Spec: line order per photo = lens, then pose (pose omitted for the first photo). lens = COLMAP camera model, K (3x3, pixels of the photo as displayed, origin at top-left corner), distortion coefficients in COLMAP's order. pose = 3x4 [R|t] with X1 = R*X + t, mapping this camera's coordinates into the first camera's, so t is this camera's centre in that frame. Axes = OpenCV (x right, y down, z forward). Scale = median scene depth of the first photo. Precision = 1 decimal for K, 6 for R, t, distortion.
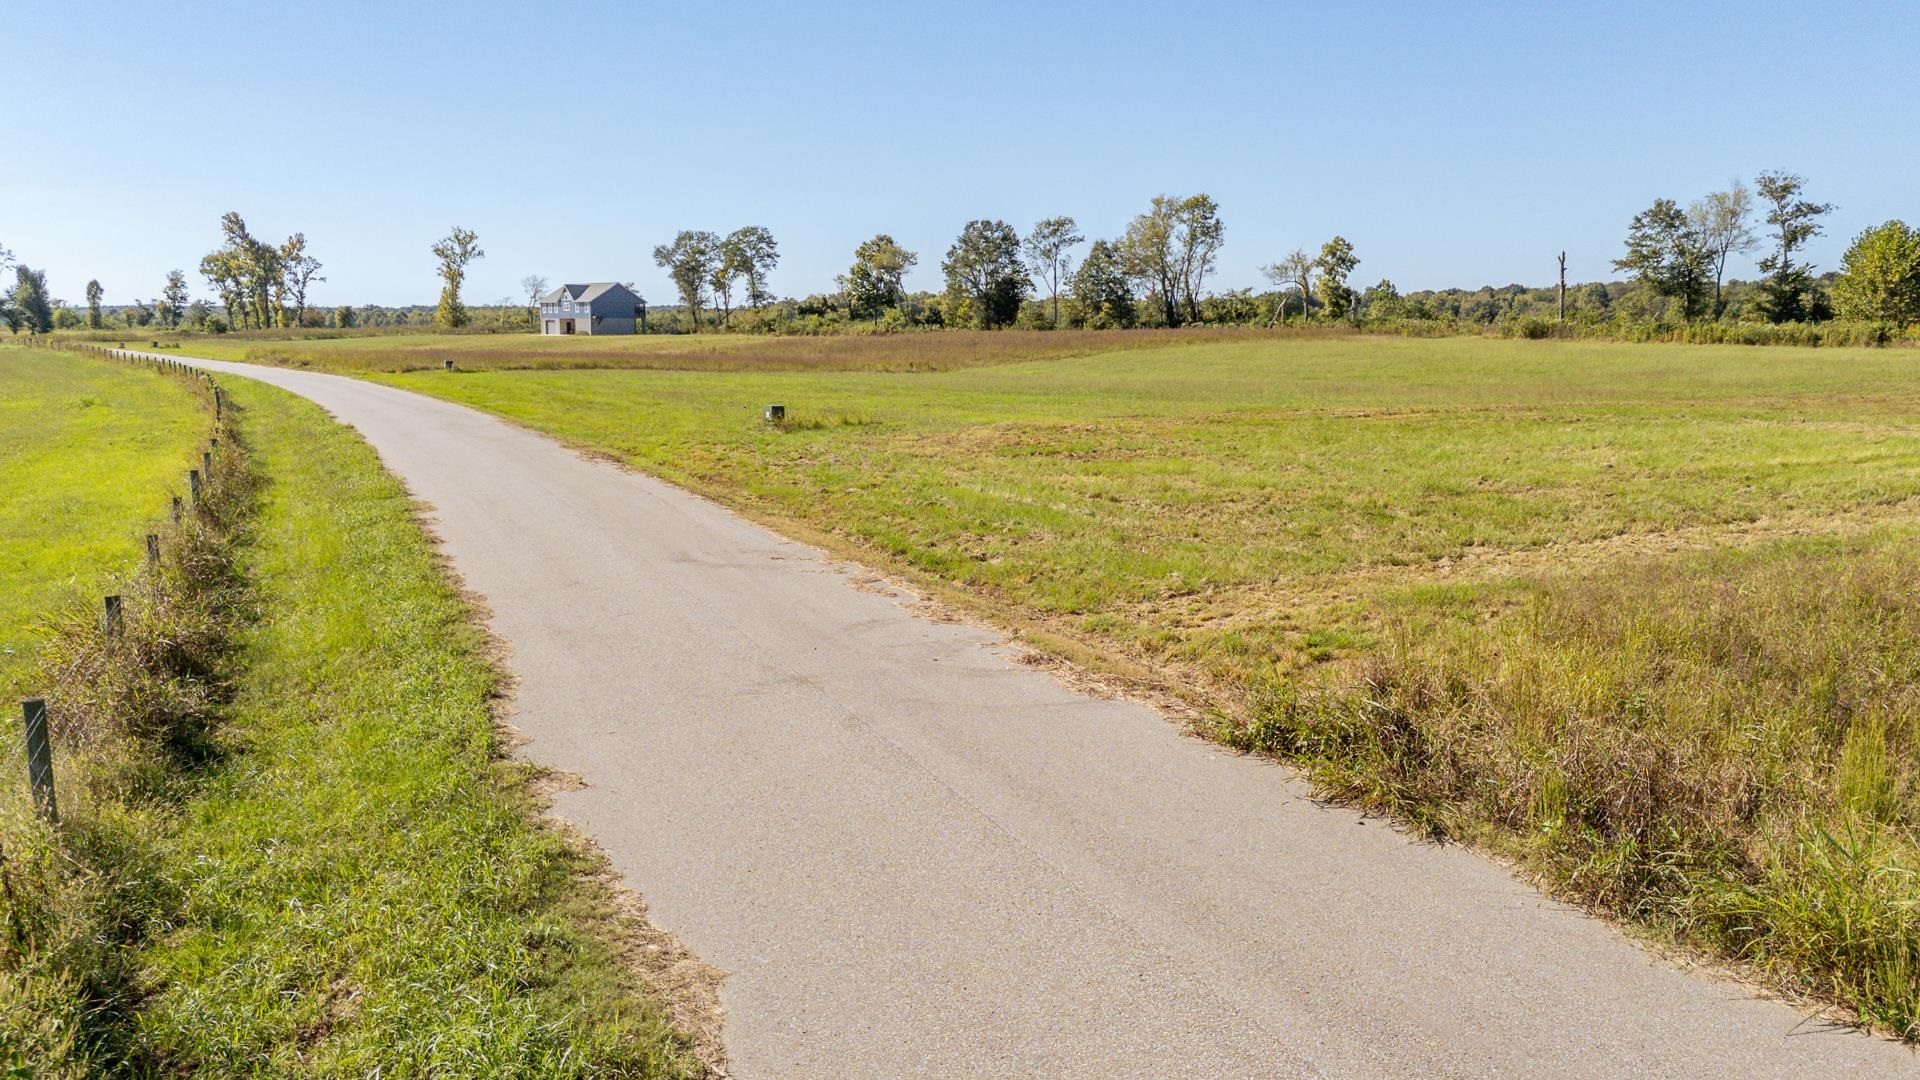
lens RADIAL K [[1423.5, 0, 948.7], [0, 1423.5, 533.4], [0, 0, 1]] dist [0.067966, -0.069463]
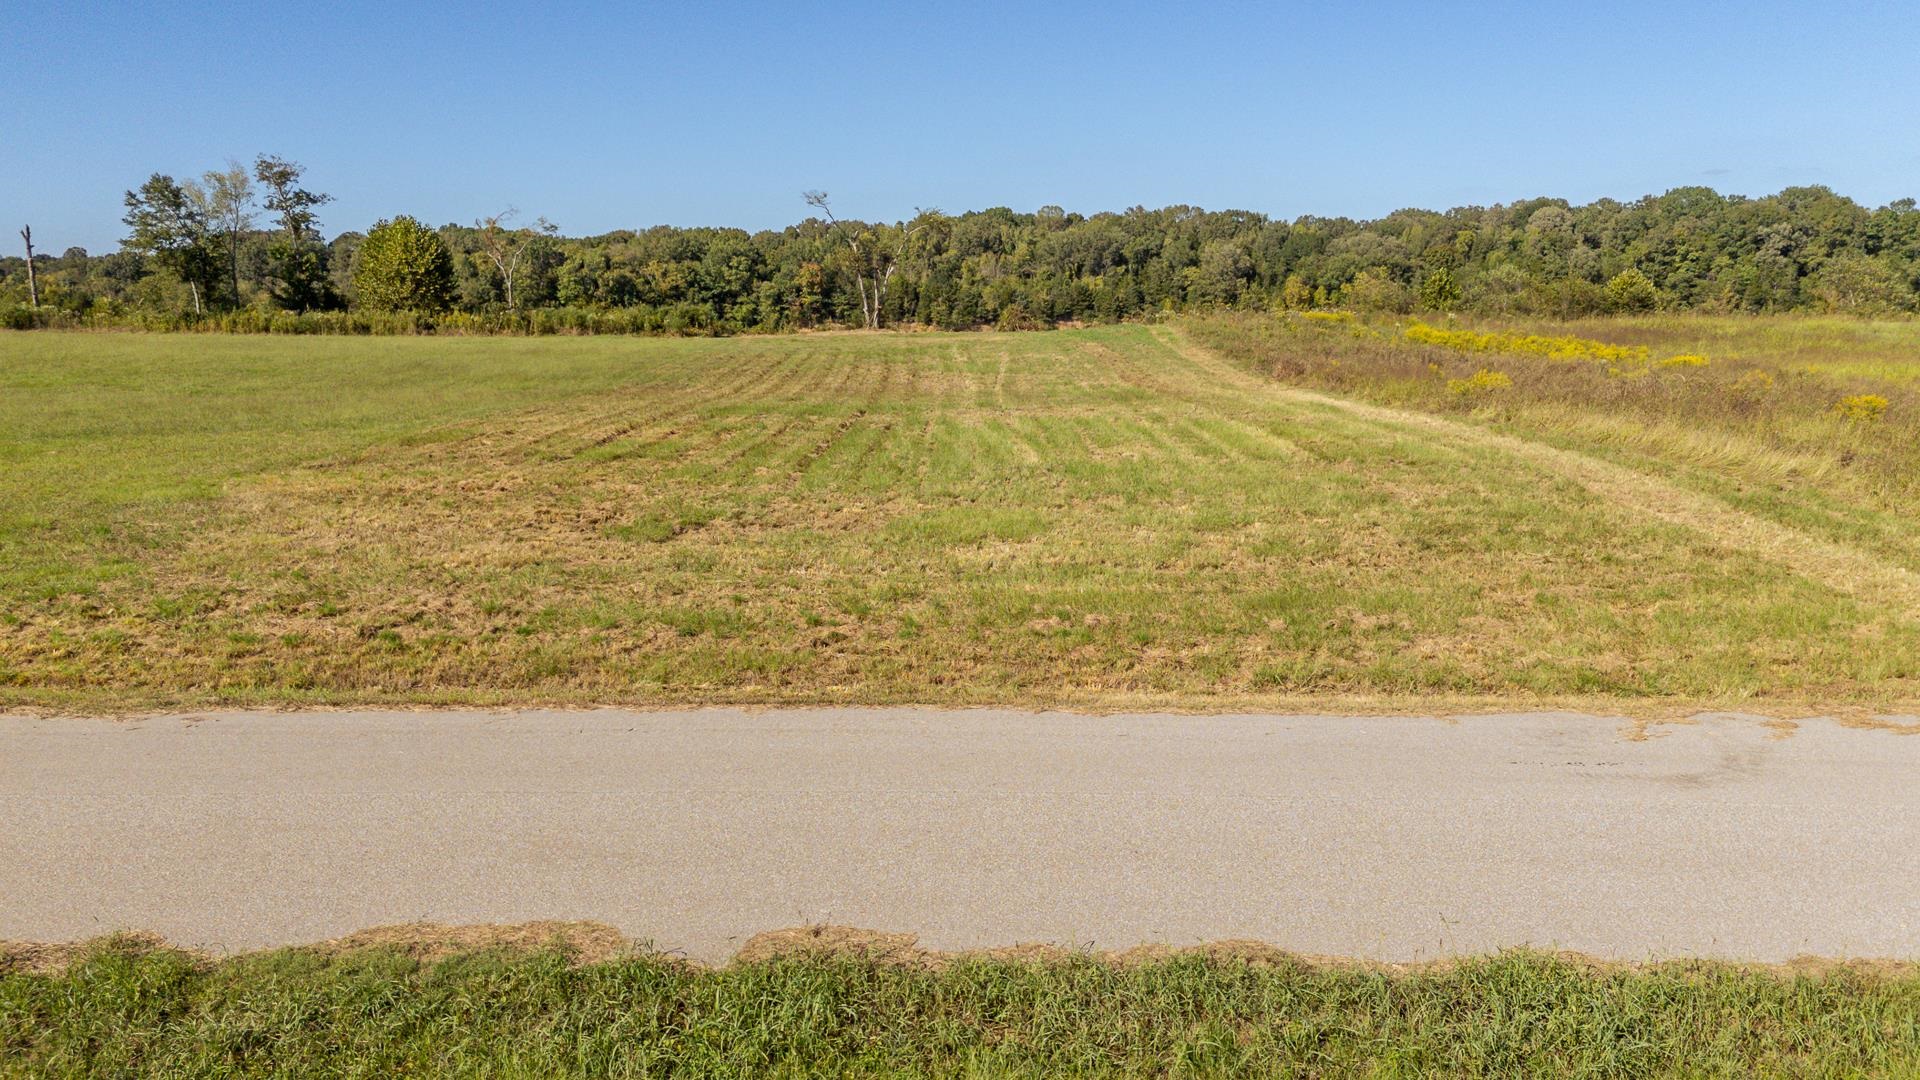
lens RADIAL K [[1423.5, 0, 952.1], [0, 1423.5, 536.4], [0, 0, 1]] dist [0.067966, -0.069463]
pose [[0.427966, -0.144794, 0.892121, -0.136843], [0.132382, 0.986480, 0.096603, -0.028840], [-0.894047, 0.076758, 0.441348, 0.171375]]
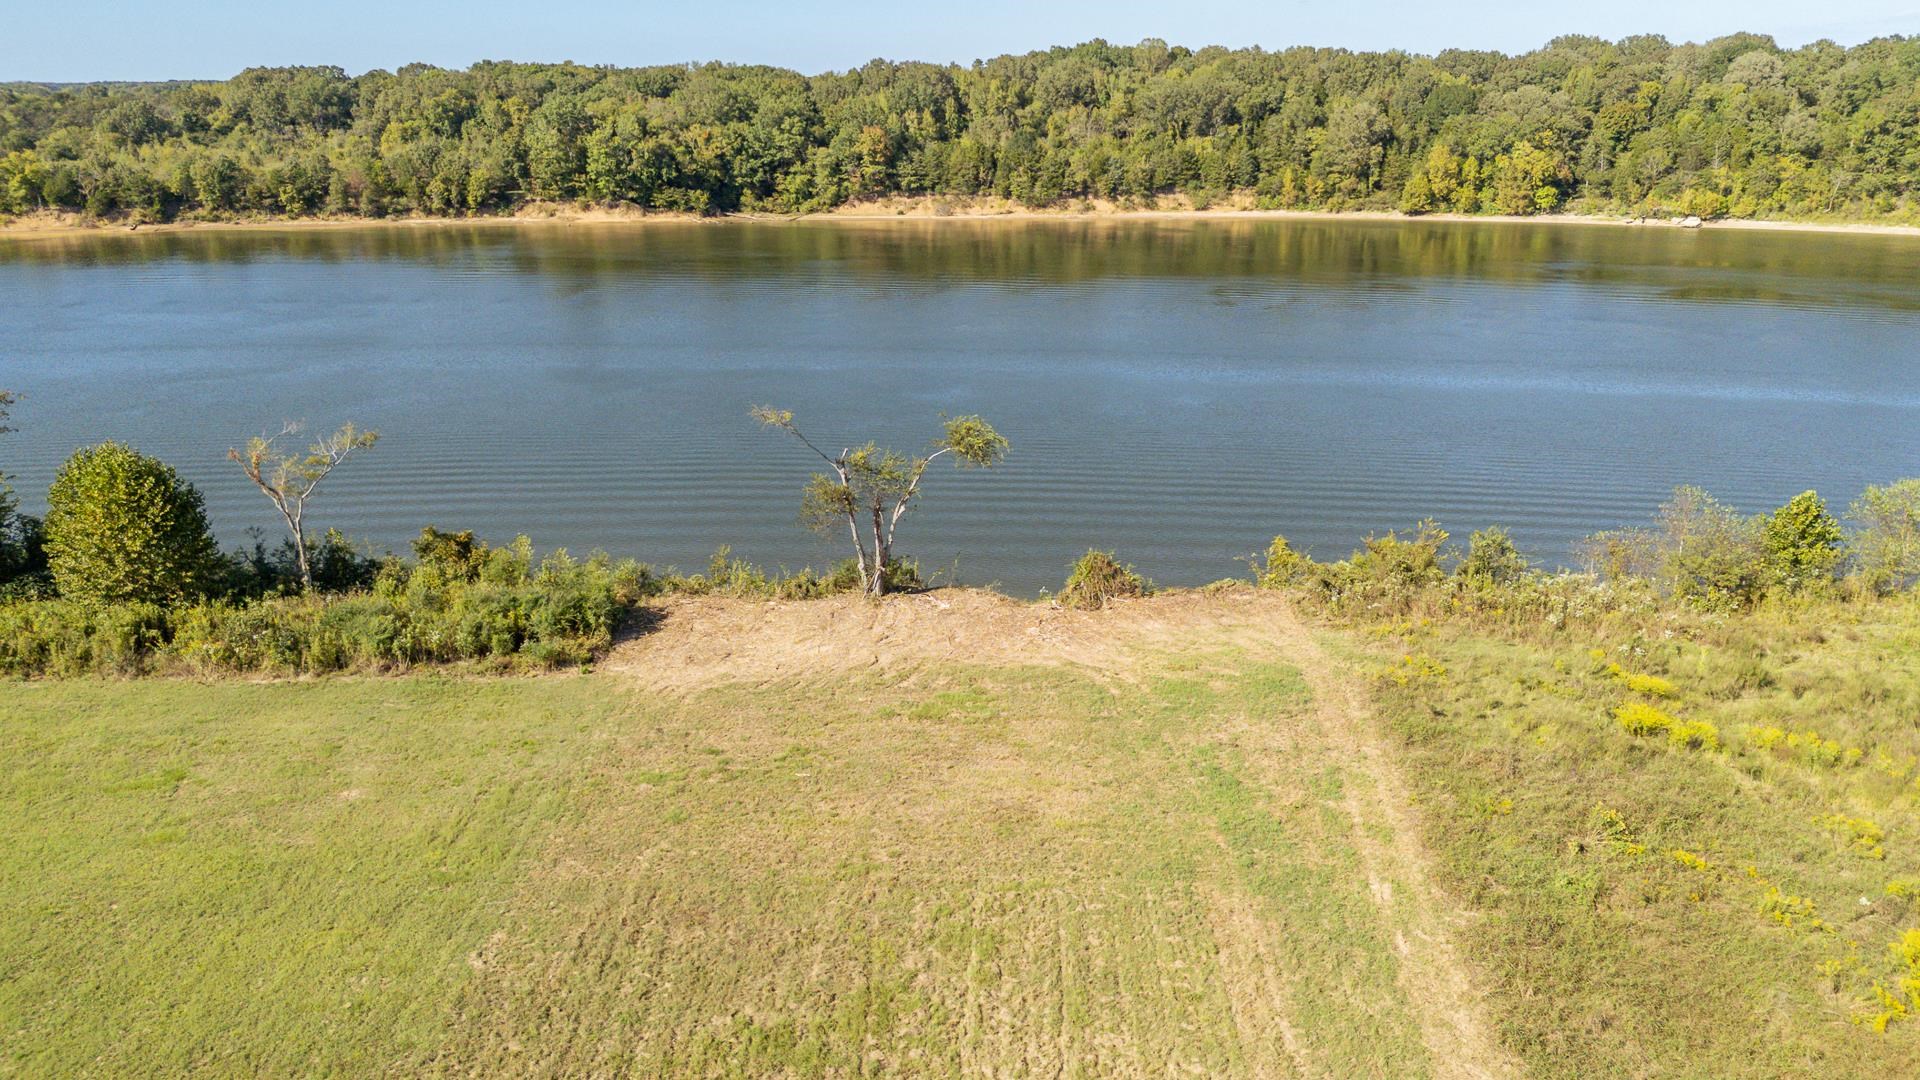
lens RADIAL K [[1423.5, 0, 950.7], [0, 1423.5, 529.6], [0, 0, 1]] dist [0.067966, -0.069463]
pose [[0.483178, -0.264335, 0.834665, 0.251380], [0.133450, 0.964430, 0.228179, -0.251490], [-0.865292, 0.001135, 0.501267, 0.305506]]
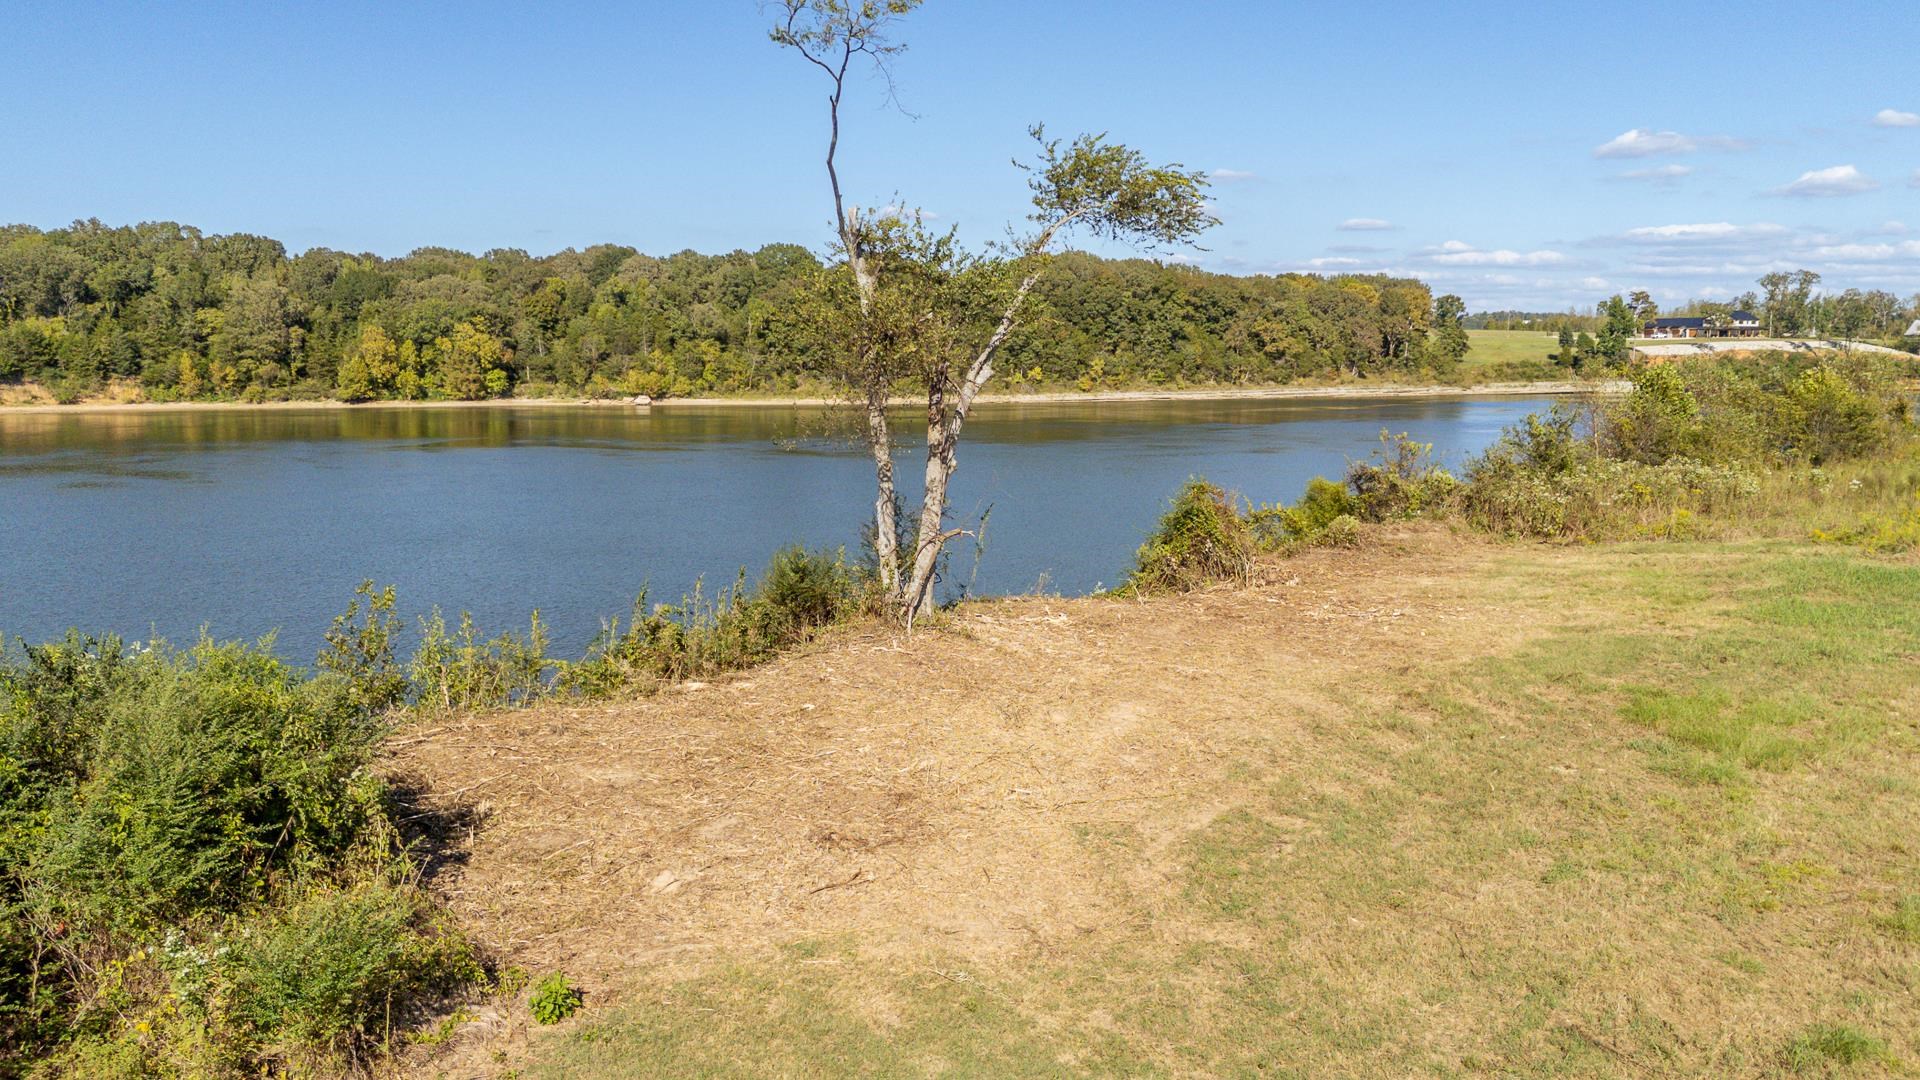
lens RADIAL K [[1423.5, 0, 948.5], [0, 1423.5, 524.3], [0, 0, 1]] dist [0.067966, -0.069463]
pose [[-0.298862, -0.116054, 0.947213, 0.533854], [0.132792, 0.977864, 0.161707, -0.136551], [-0.945012, 0.174110, -0.276835, 0.707806]]
